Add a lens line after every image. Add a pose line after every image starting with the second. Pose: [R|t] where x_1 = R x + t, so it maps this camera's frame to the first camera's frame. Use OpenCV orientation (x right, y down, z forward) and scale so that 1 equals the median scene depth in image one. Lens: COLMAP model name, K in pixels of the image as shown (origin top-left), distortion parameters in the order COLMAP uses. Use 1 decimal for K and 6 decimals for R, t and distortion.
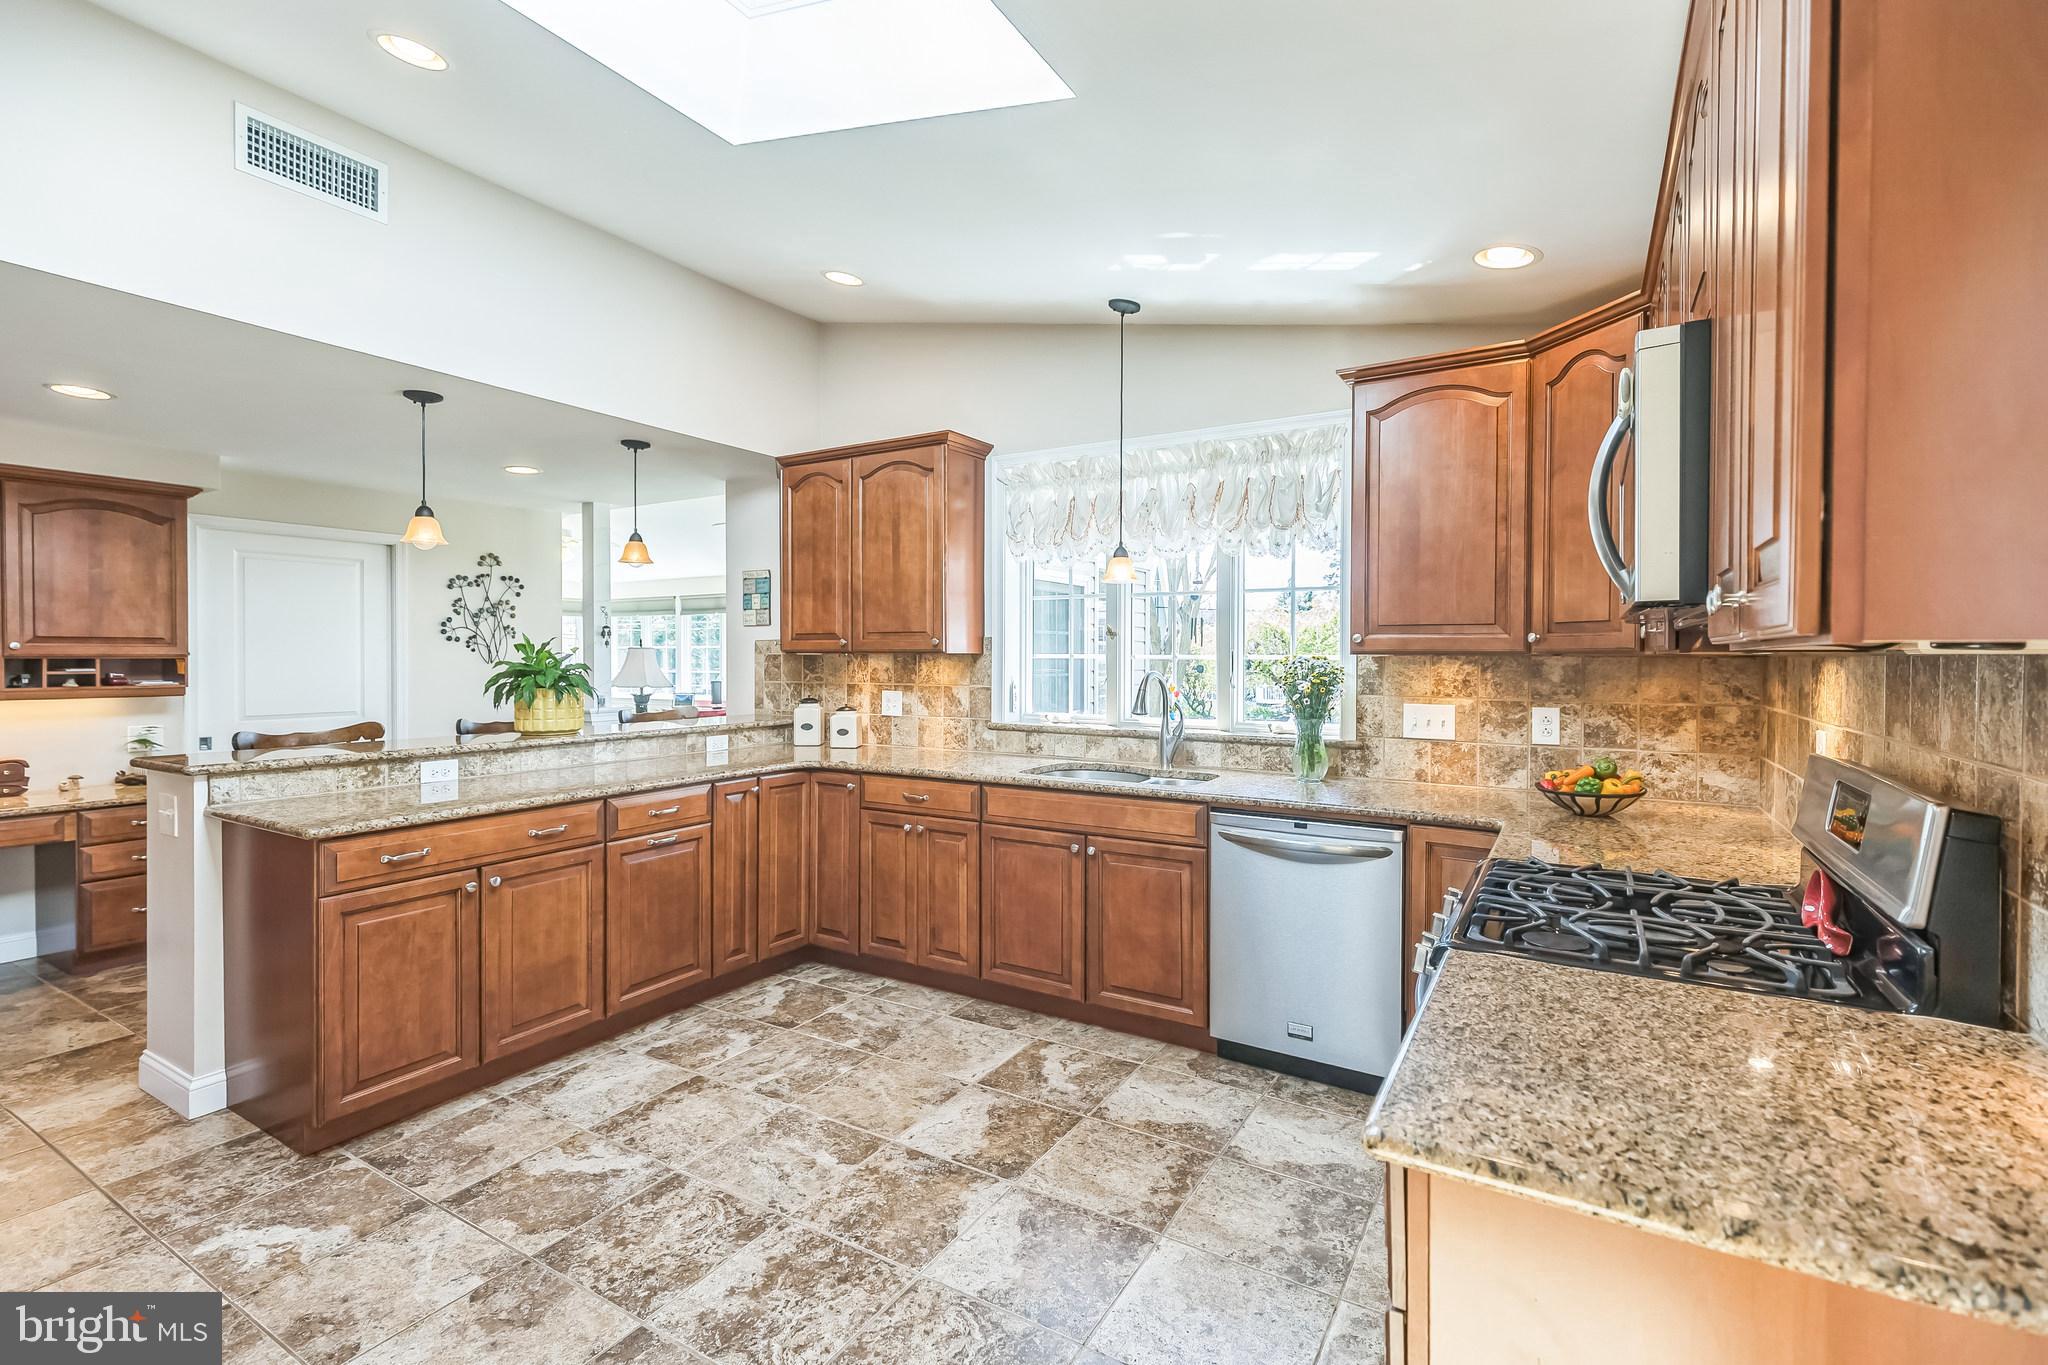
lens RADIAL K [[926.2, 0, 1022.6], [0, 926.2, 659.0], [0, 0, 1]] dist [0.022011, -0.008027]
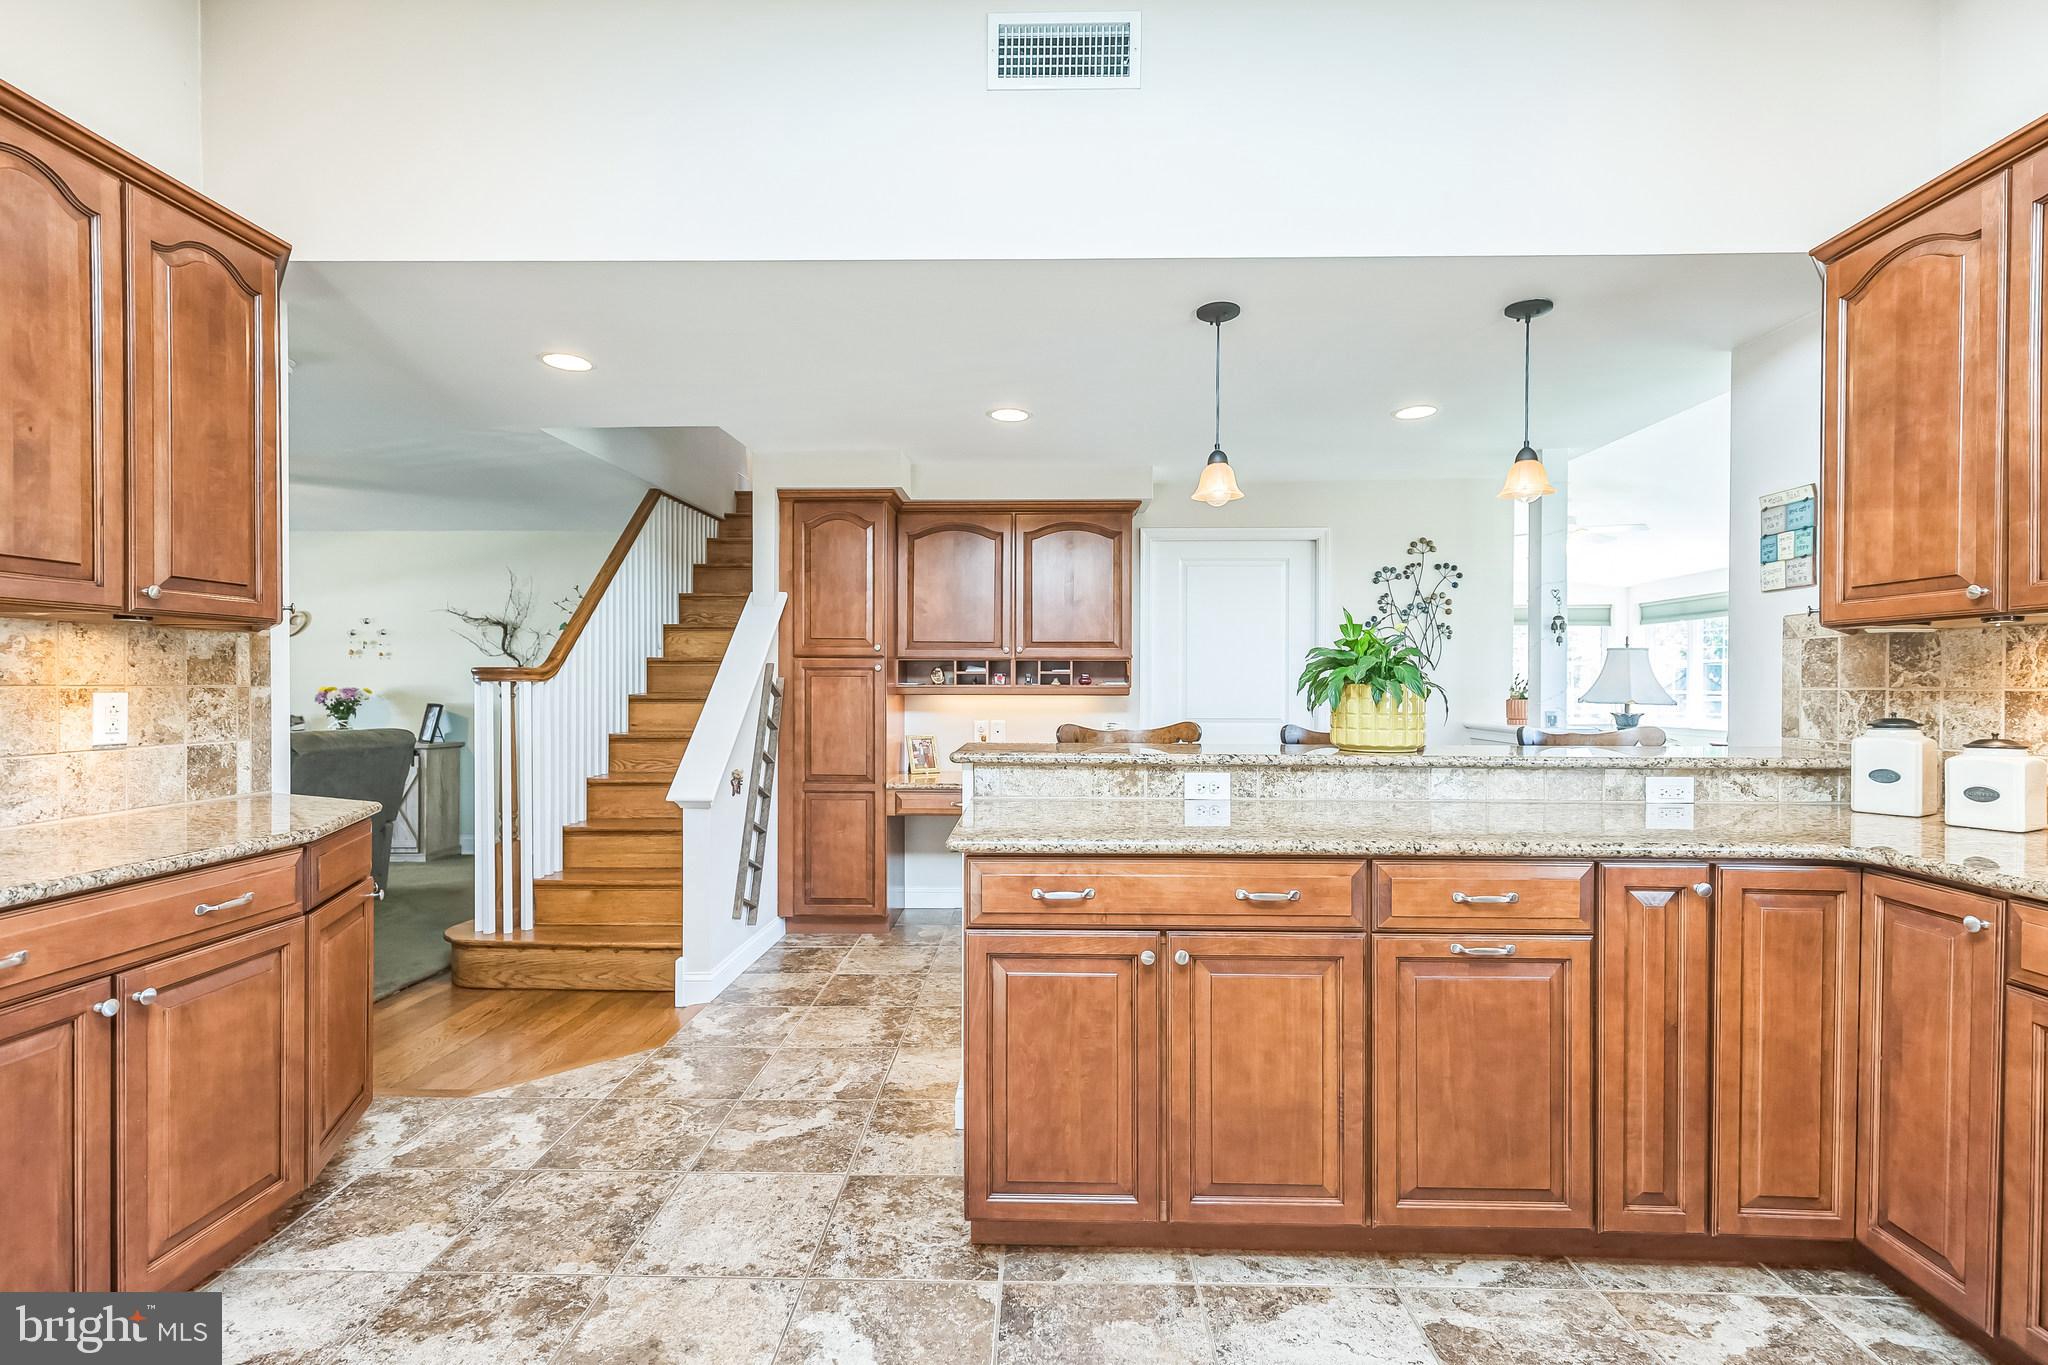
lens RADIAL K [[931.2, 0, 1023.0], [0, 931.2, 690.9], [0, 0, 1]] dist [0.019616, -0.008595]
pose [[0.498249, 0.007962, -0.866997, -0.038029], [-0.006389, 0.999964, 0.005511, 0.038601], [0.867010, 0.002793, 0.498282, 0.487814]]
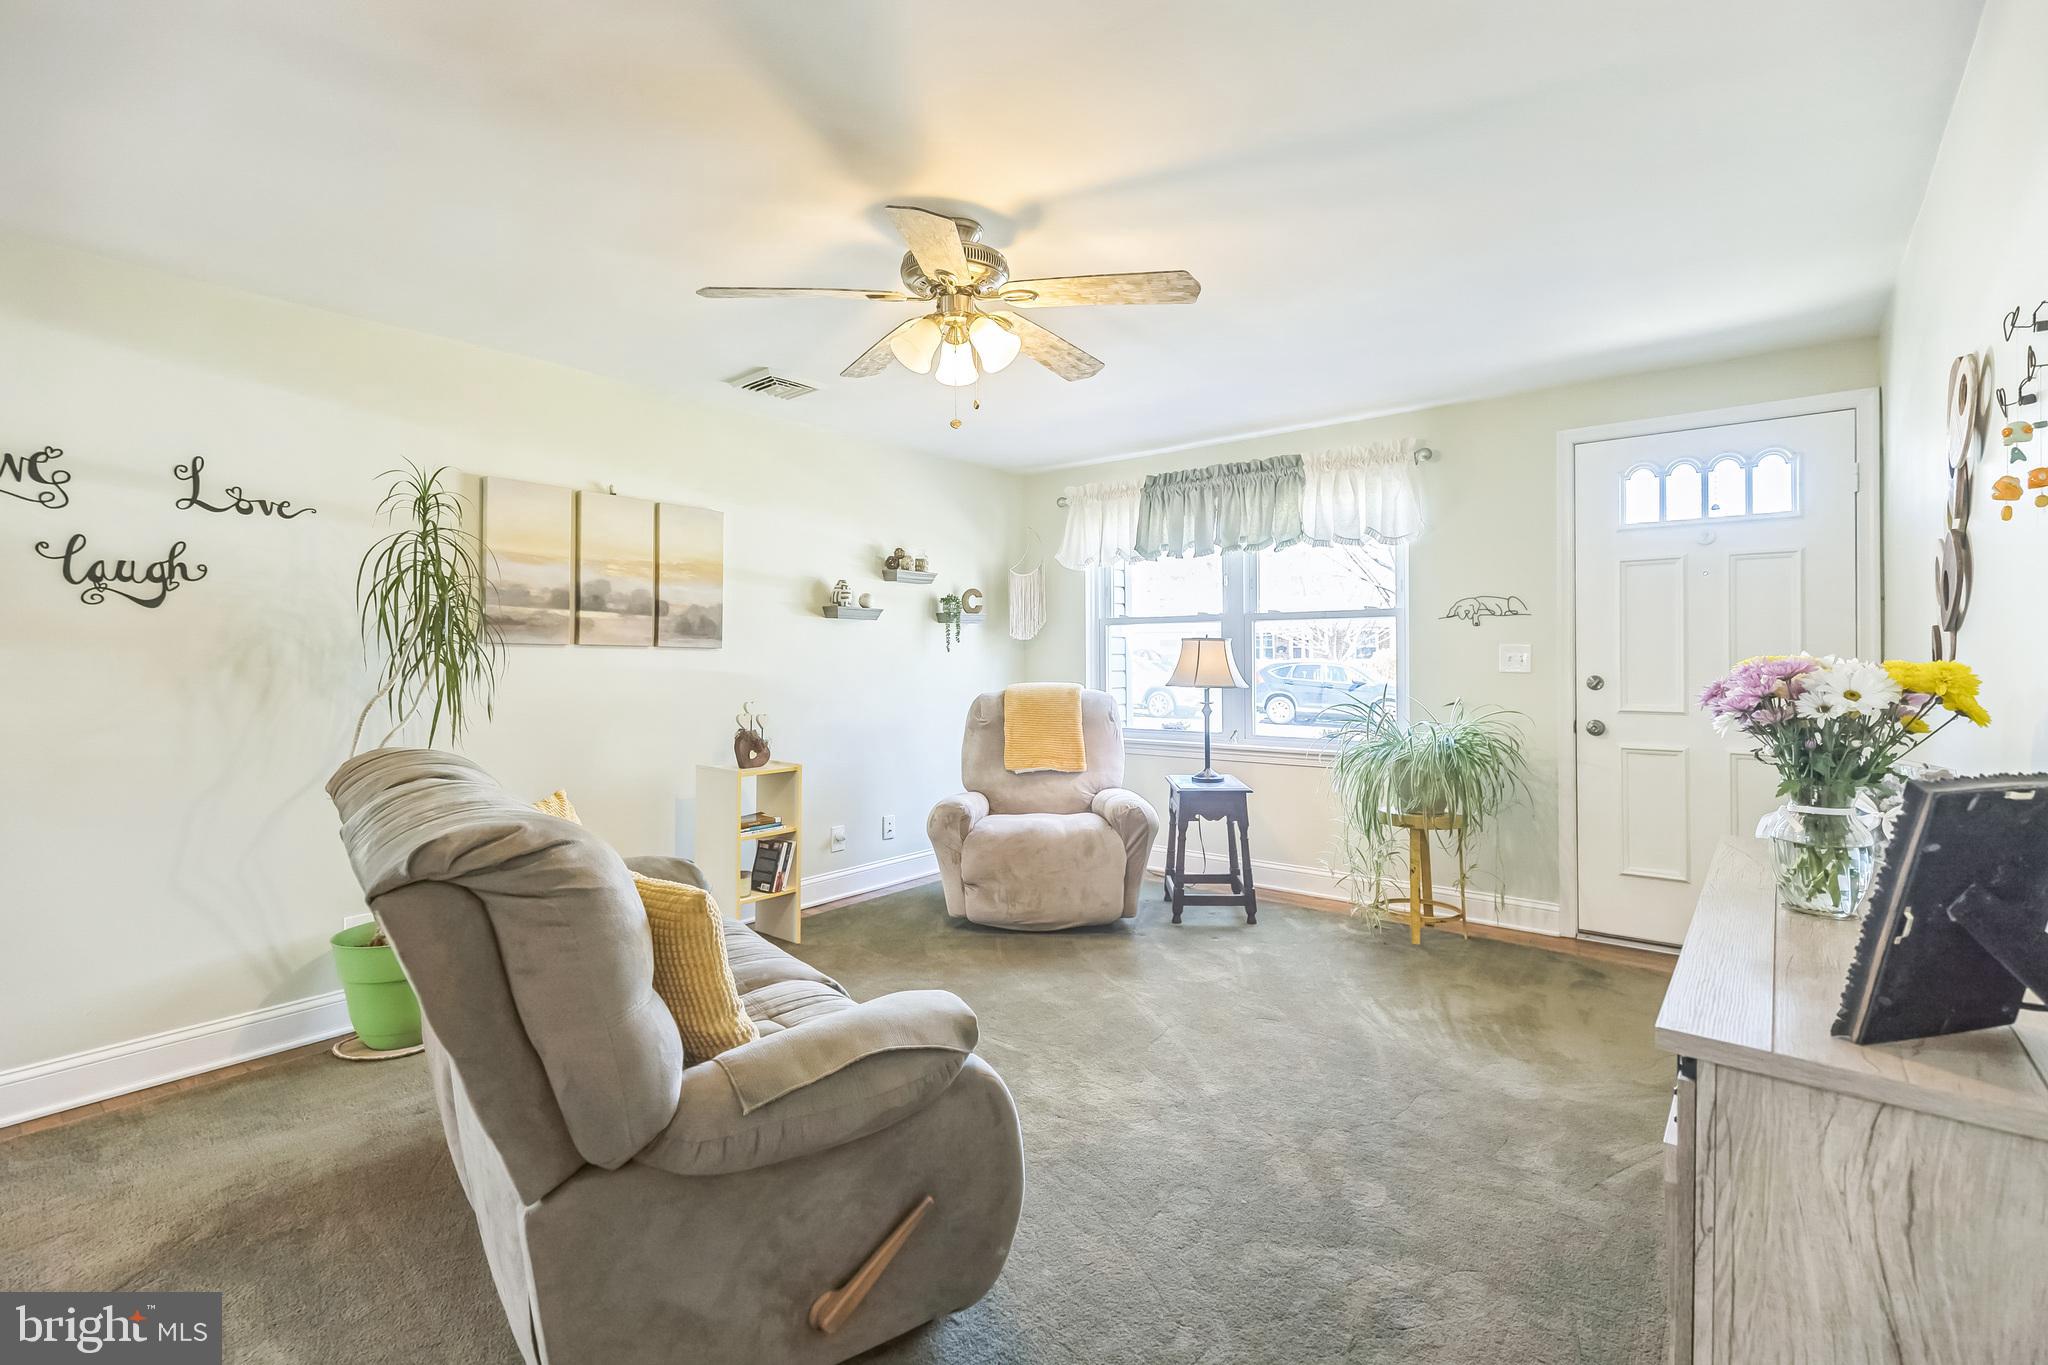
lens RADIAL K [[926.2, 0, 1022.6], [0, 926.2, 659.0], [0, 0, 1]] dist [0.022011, -0.008027]
pose [[-0.993458, 0.005962, 0.114040, -2.145413], [0.007171, 0.999922, 0.010194, 0.042112], [-0.113970, 0.010945, -0.993424, 0.715195]]
